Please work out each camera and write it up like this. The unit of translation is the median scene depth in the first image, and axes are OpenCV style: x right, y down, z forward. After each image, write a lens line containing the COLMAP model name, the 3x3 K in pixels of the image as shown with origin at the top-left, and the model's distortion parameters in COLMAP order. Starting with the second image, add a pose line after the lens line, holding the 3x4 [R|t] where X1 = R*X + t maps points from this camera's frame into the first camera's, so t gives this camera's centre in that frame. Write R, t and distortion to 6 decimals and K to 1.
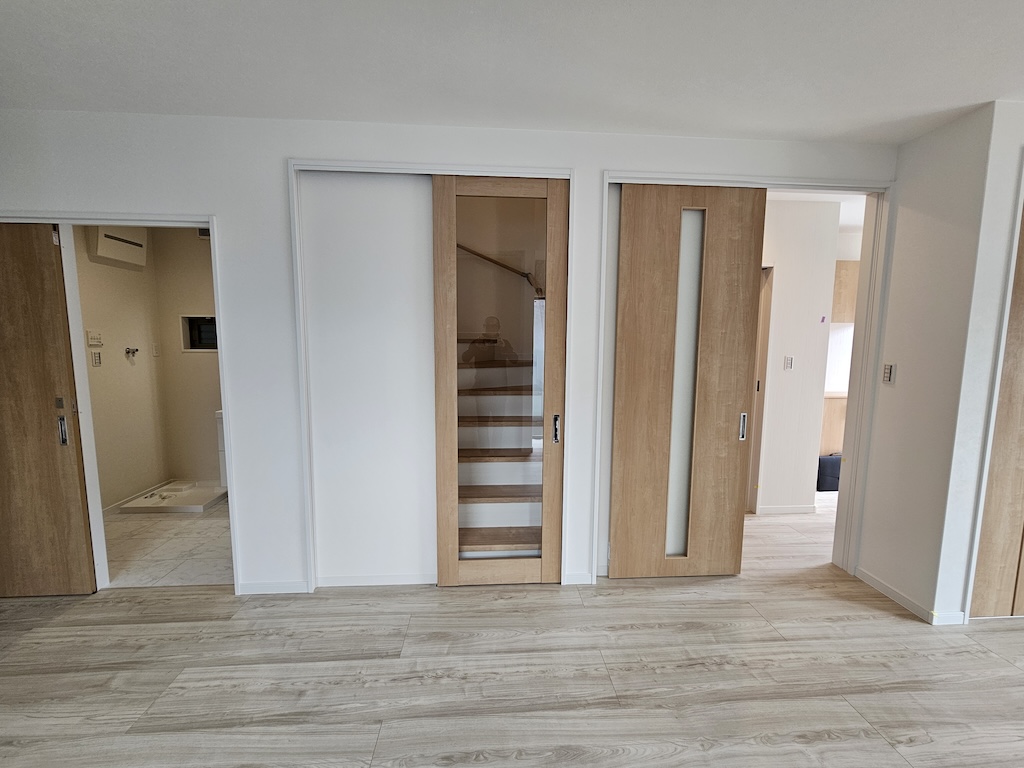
lens RADIAL K [[419.7, 0, 516.6], [0, 419.7, 384.7], [0, 0, 1]] dist [0.001484, 0.000282]
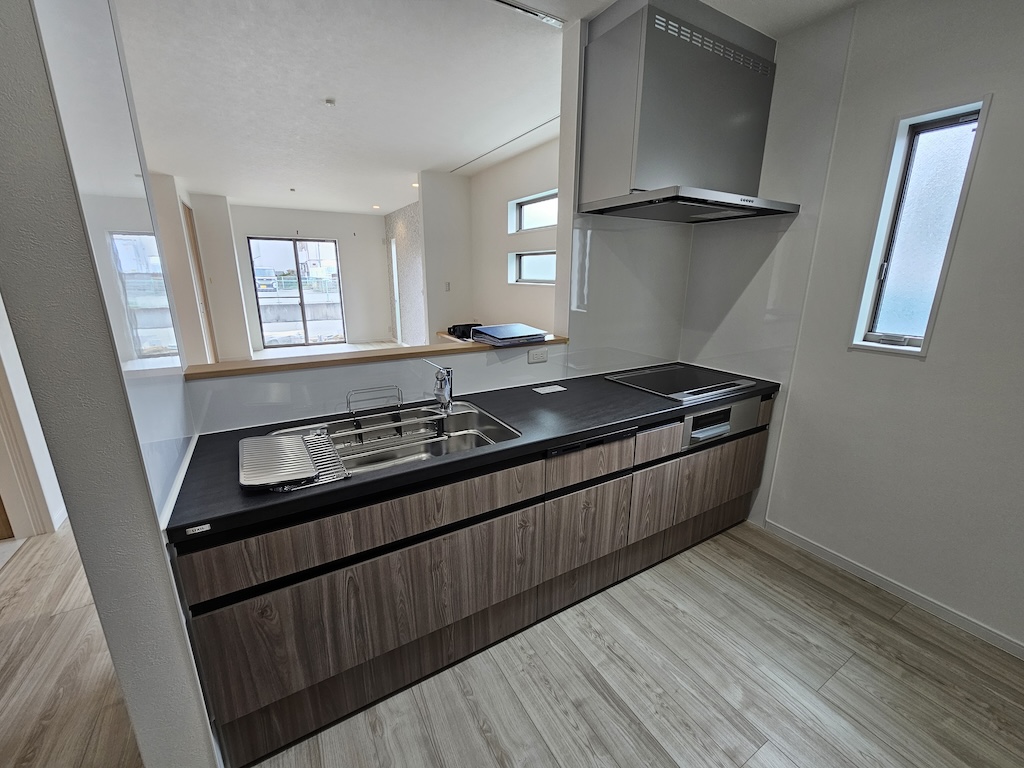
lens RADIAL K [[419.7, 0, 519.8], [0, 419.7, 379.7], [0, 0, 1]] dist [0.001484, 0.000282]
pose [[-0.456441, -0.236012, 0.857881, -0.777342], [0.097137, 0.945197, 0.311716, -0.155149], [-0.884435, 0.225612, -0.408501, 1.403495]]
